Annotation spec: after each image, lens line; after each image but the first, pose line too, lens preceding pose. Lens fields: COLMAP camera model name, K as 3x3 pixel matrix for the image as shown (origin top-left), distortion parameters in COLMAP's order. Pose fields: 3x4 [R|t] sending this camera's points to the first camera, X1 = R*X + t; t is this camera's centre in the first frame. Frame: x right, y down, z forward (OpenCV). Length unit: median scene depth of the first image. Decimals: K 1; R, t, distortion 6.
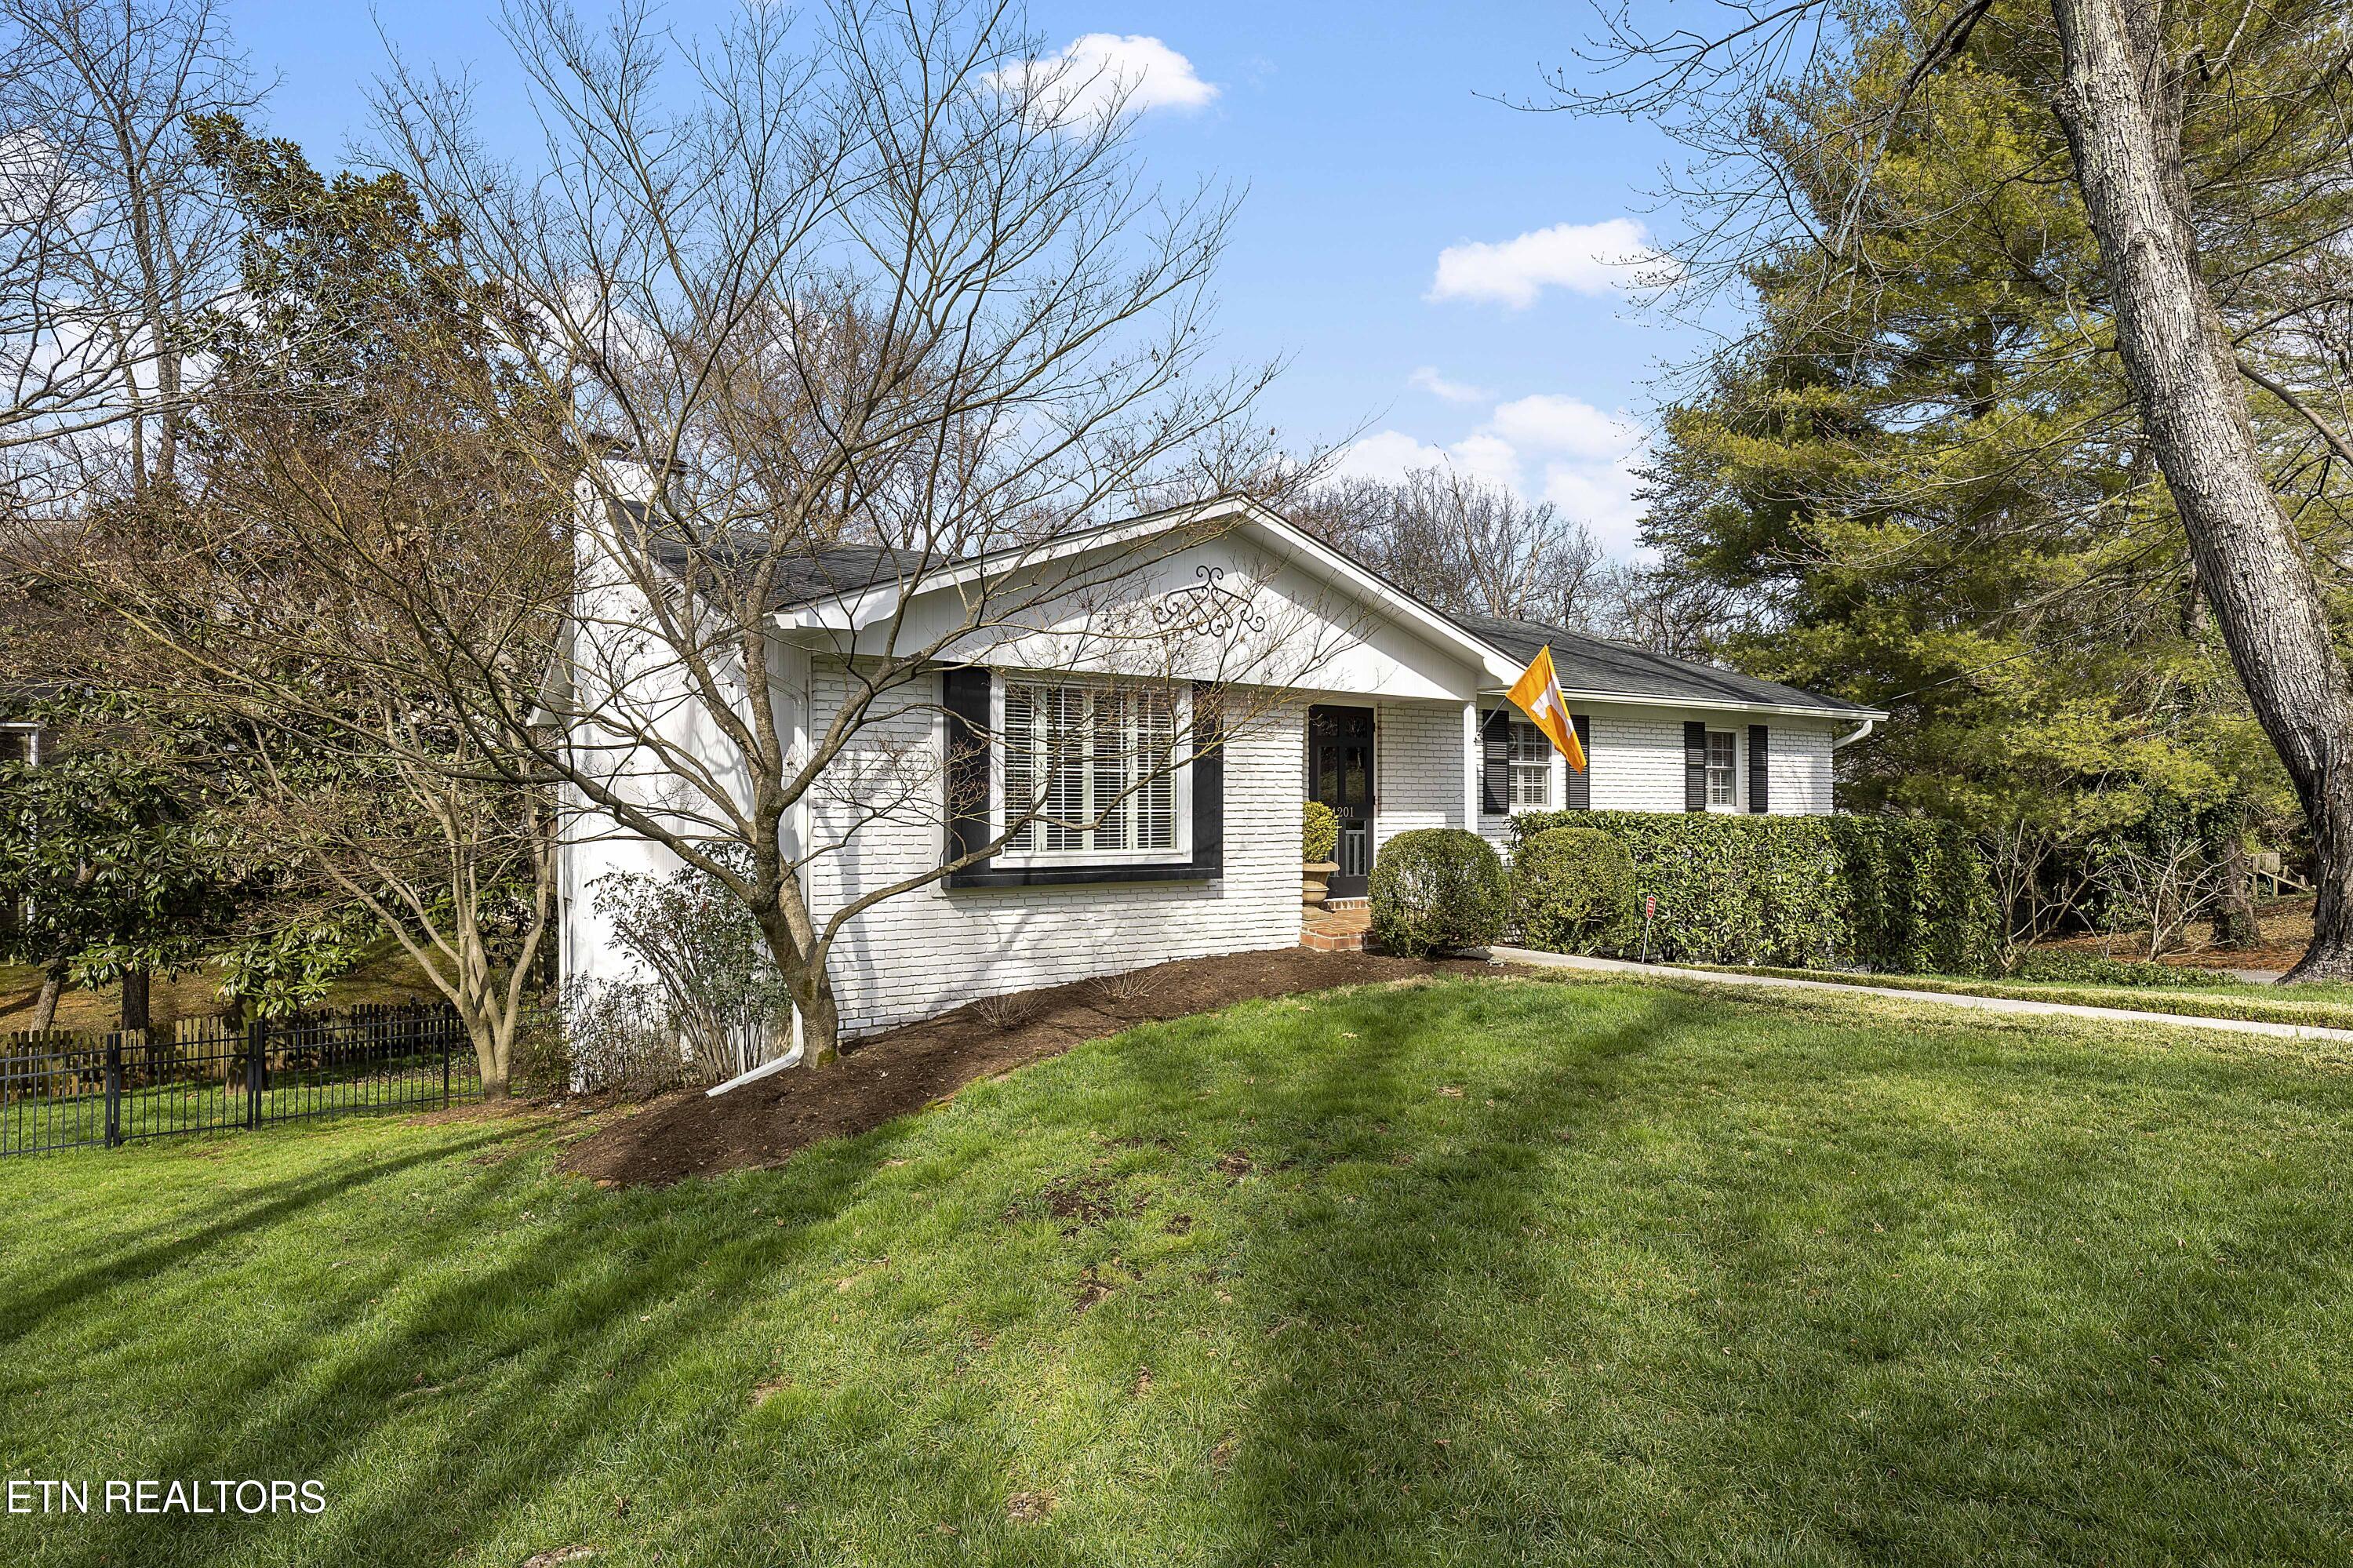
lens RADIAL K [[1312.4, 0, 1345.2], [0, 1312.4, 764.0], [0, 0, 1]] dist [-0.003929, 0.002304]
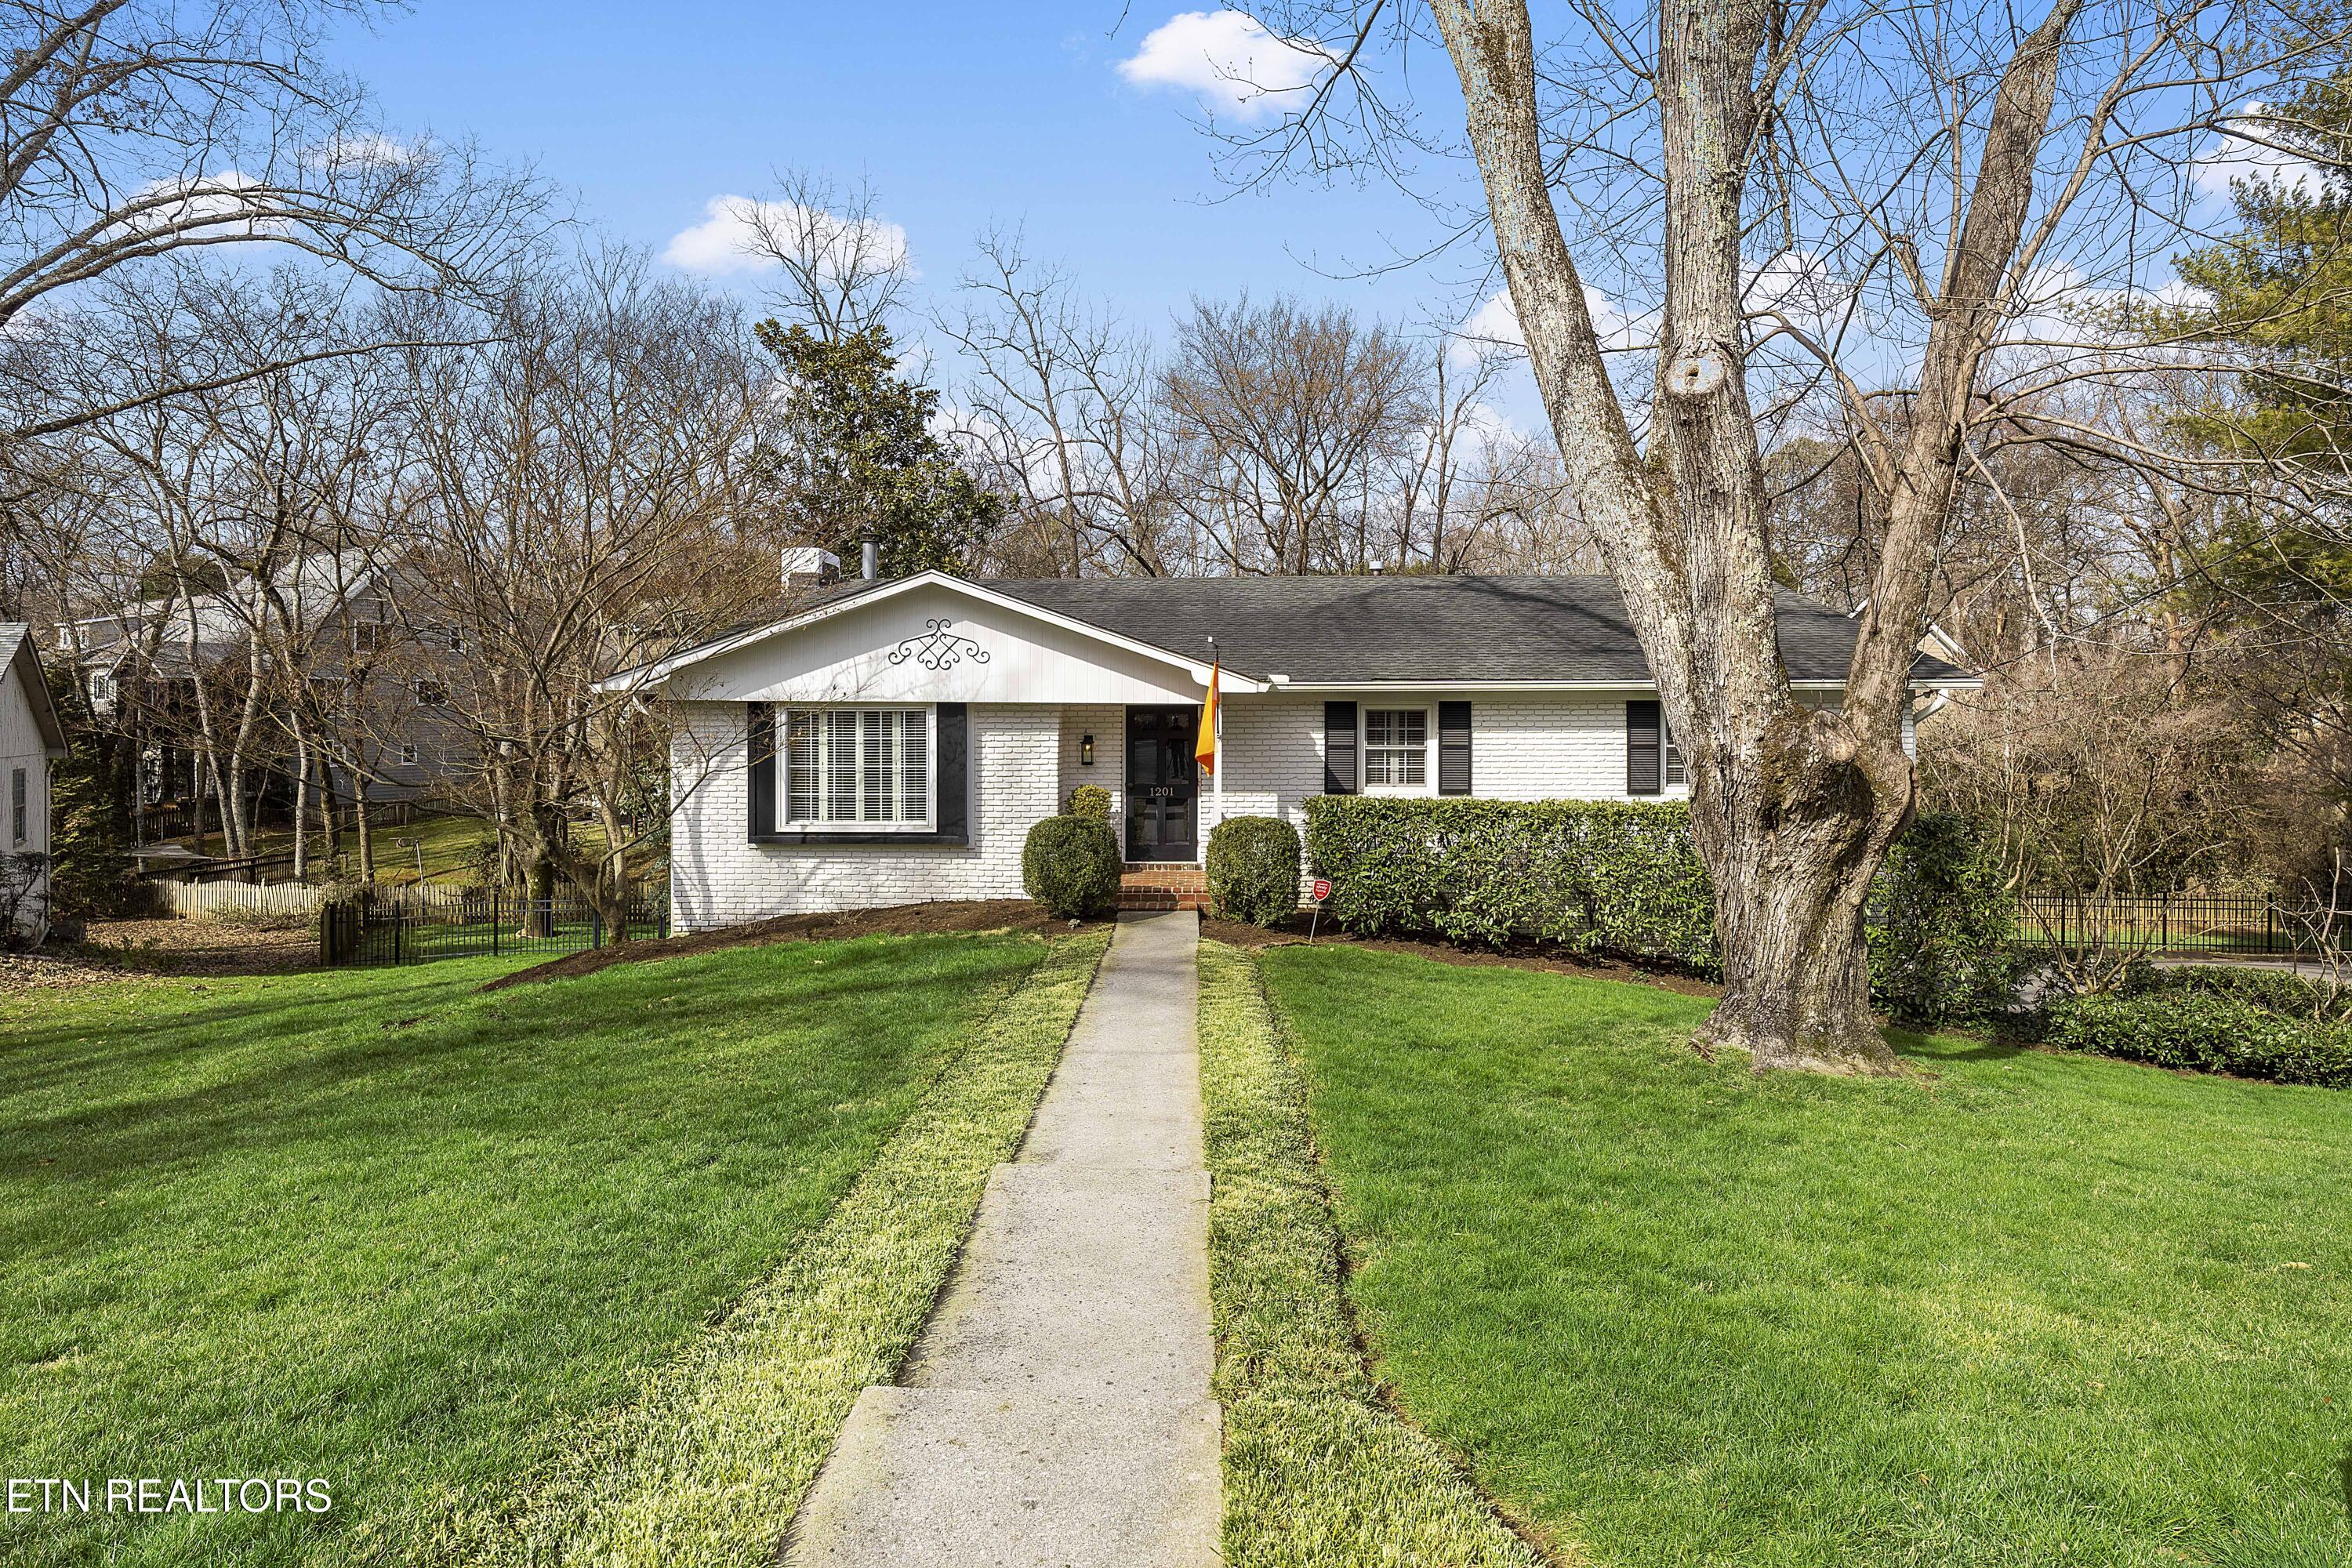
lens RADIAL K [[1228.1, 0, 1175.7], [0, 1228.1, 722.0], [0, 0, 1]] dist [-0.001985, -0.000291]
pose [[0.810230, 0.000280, -0.586112, 0.826972], [0.013381, 0.999730, 0.018976, -0.061299], [0.585959, -0.023218, 0.810008, 0.093130]]
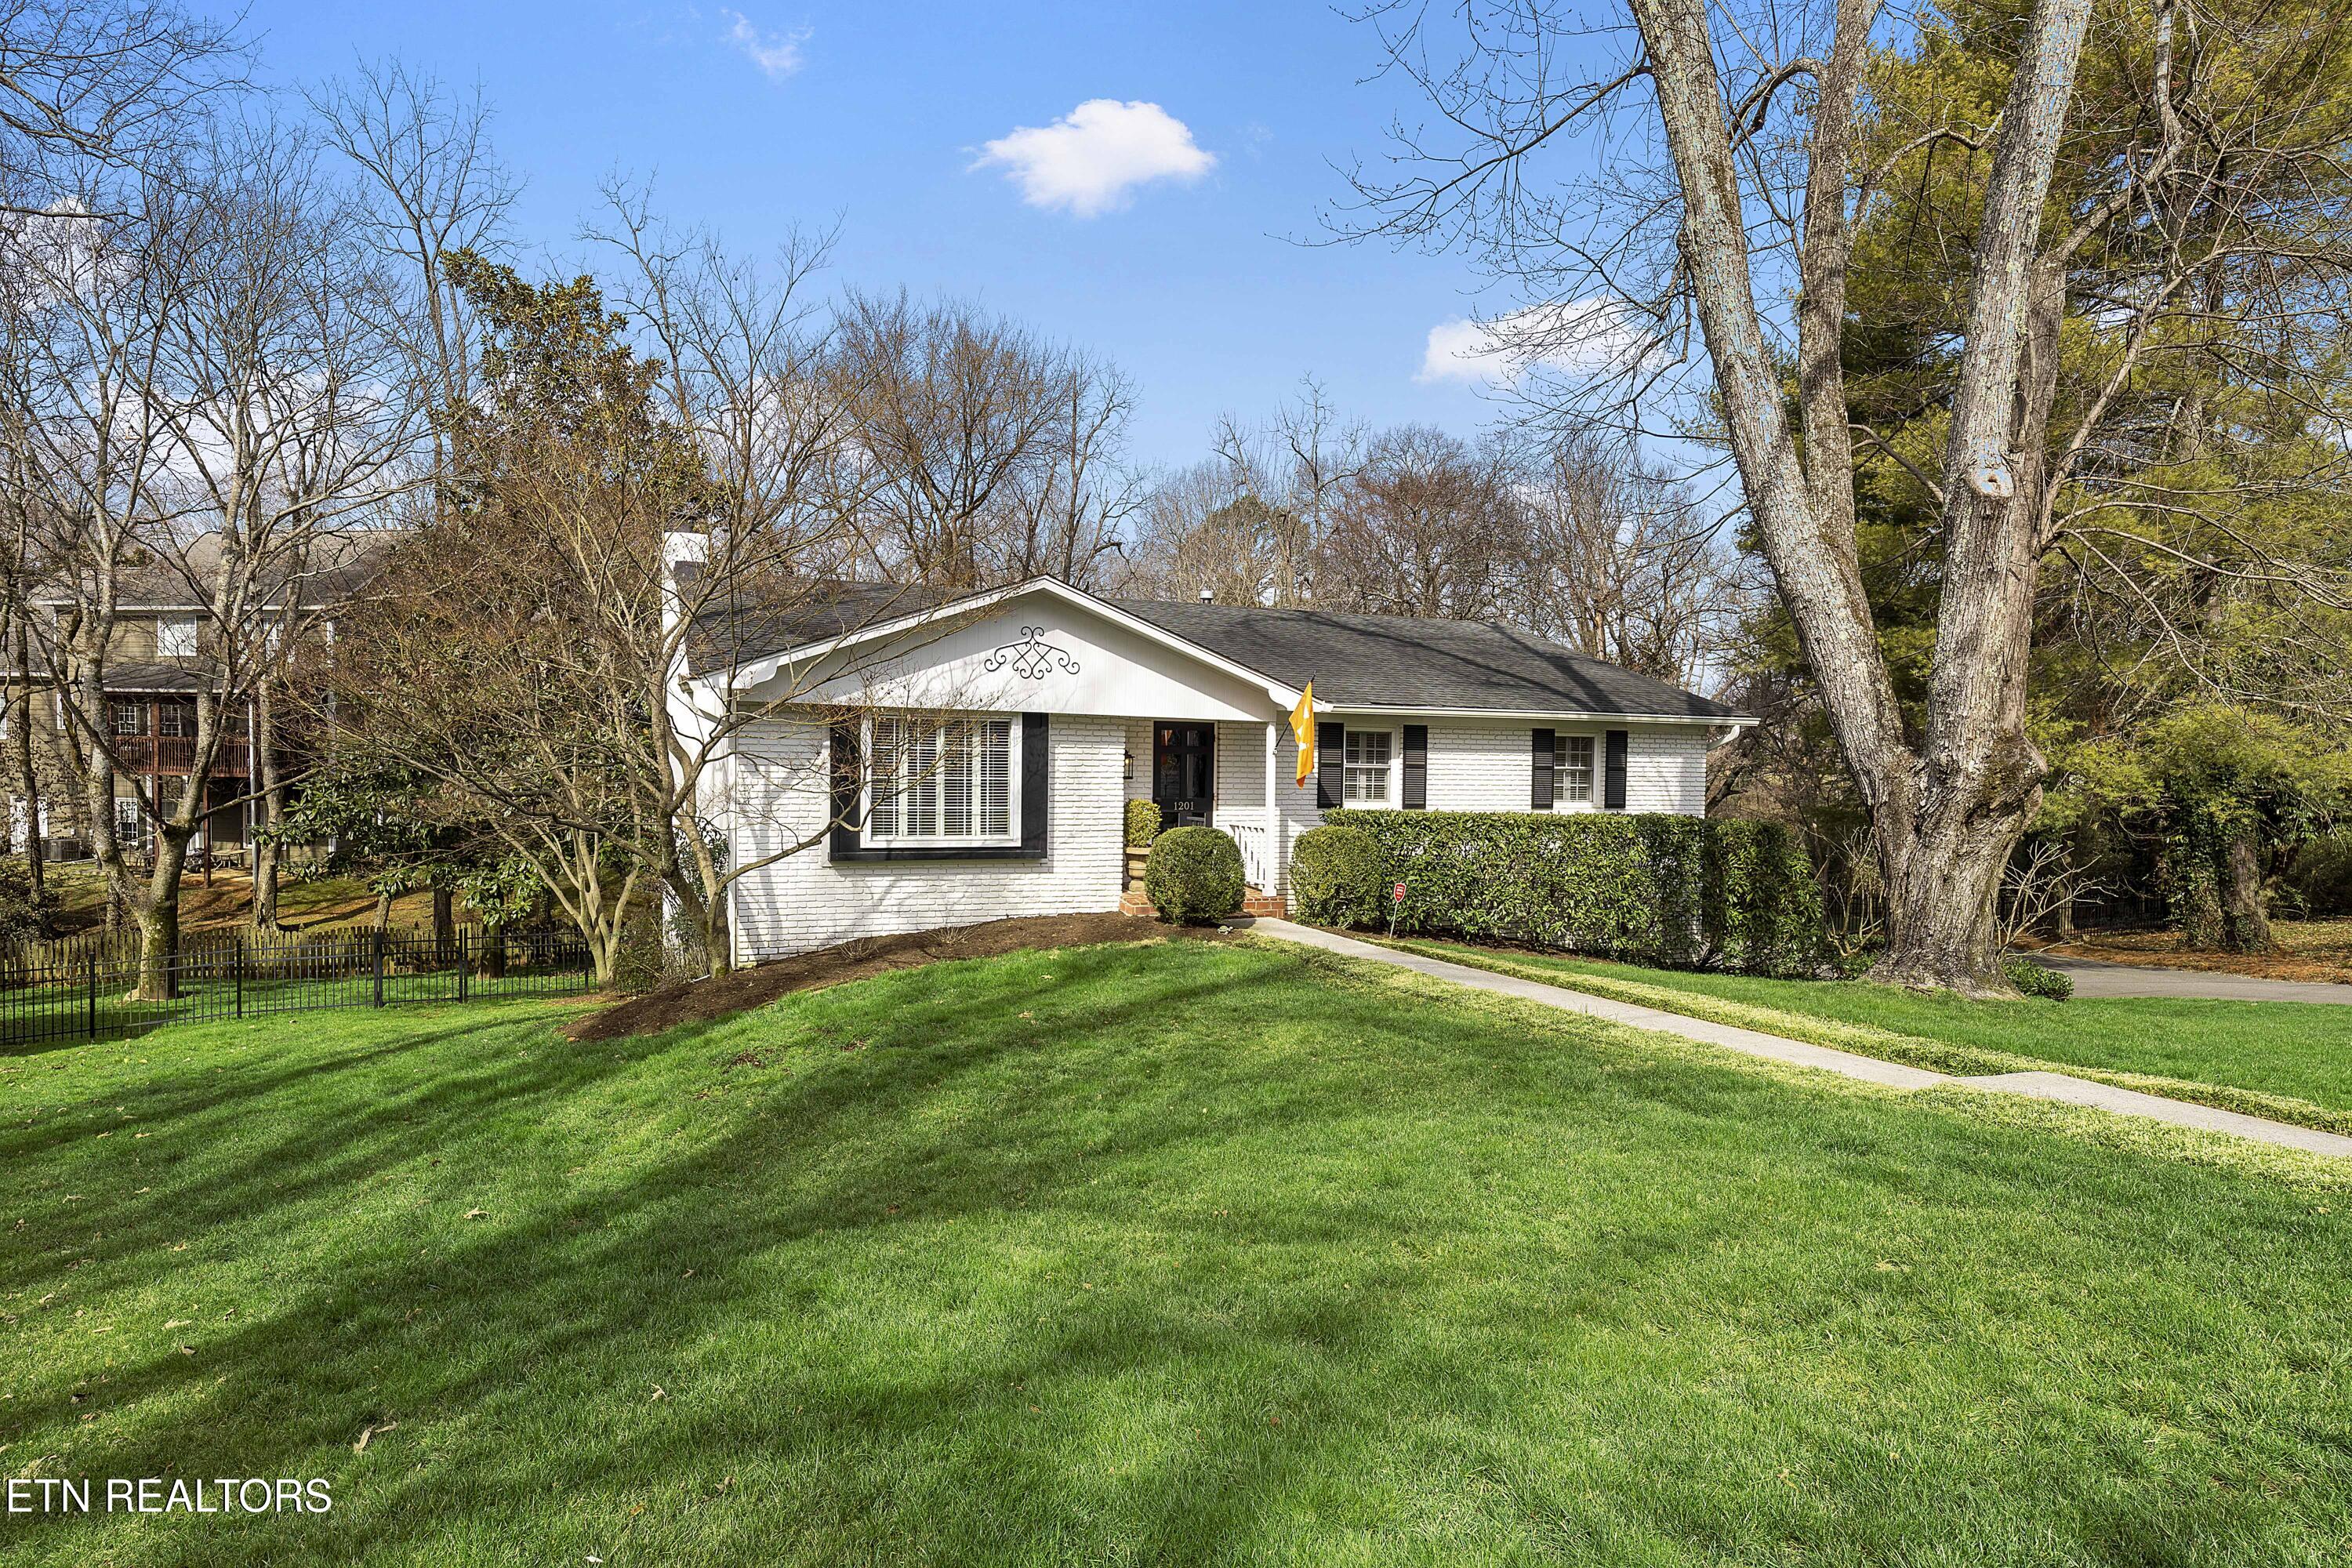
lens RADIAL K [[1245.2, 0, 1176.0], [0, 1245.2, 784.0], [0, 0, 1]] dist [0.001047, -0.000810]
pose [[0.974530, 0.022972, -0.223079, 0.313987], [-0.012639, 0.998785, 0.047640, -0.050664], [0.223902, -0.043607, 0.973636, -0.204749]]
